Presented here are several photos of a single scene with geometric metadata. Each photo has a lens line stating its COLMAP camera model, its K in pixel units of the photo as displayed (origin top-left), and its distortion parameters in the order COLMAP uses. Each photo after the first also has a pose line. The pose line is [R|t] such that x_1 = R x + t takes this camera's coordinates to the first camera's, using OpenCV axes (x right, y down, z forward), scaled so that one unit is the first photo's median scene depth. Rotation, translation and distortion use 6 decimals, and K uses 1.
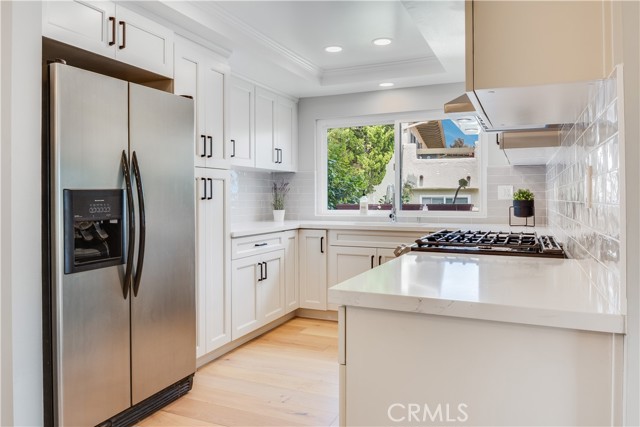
lens RADIAL K [[468.8, 0, 314.5], [0, 468.8, 198.0], [0, 0, 1]] dist [0.003619, -0.000029]
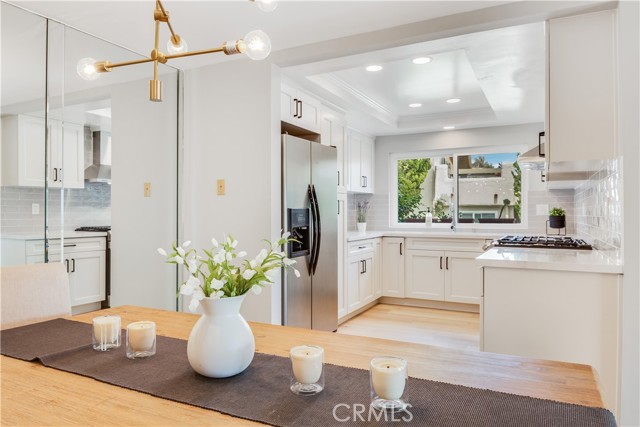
lens RADIAL K [[434.9, 0, 320.0], [0, 434.9, 213.5], [0, 0, 1]] dist [0.001031, -0.000775]
pose [[0.998442, 0.001962, -0.055759, -0.149930], [-0.001949, 0.999998, 0.000290, -0.000468], [0.055759, -0.000181, 0.998444, -0.257939]]
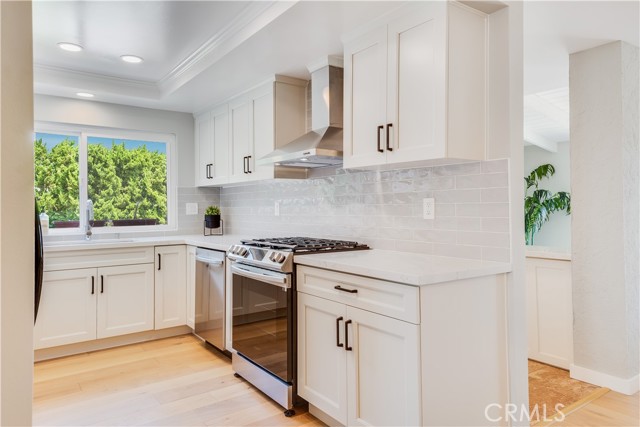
lens RADIAL K [[434.9, 0, 320.0], [0, 434.9, 213.5], [0, 0, 1]] dist [0.001031, -0.000775]
pose [[0.498276, -0.013320, 0.866916, -0.395319], [0.007519, 0.999911, 0.011042, -0.009547], [-0.866986, 0.001016, 0.498331, 0.163629]]
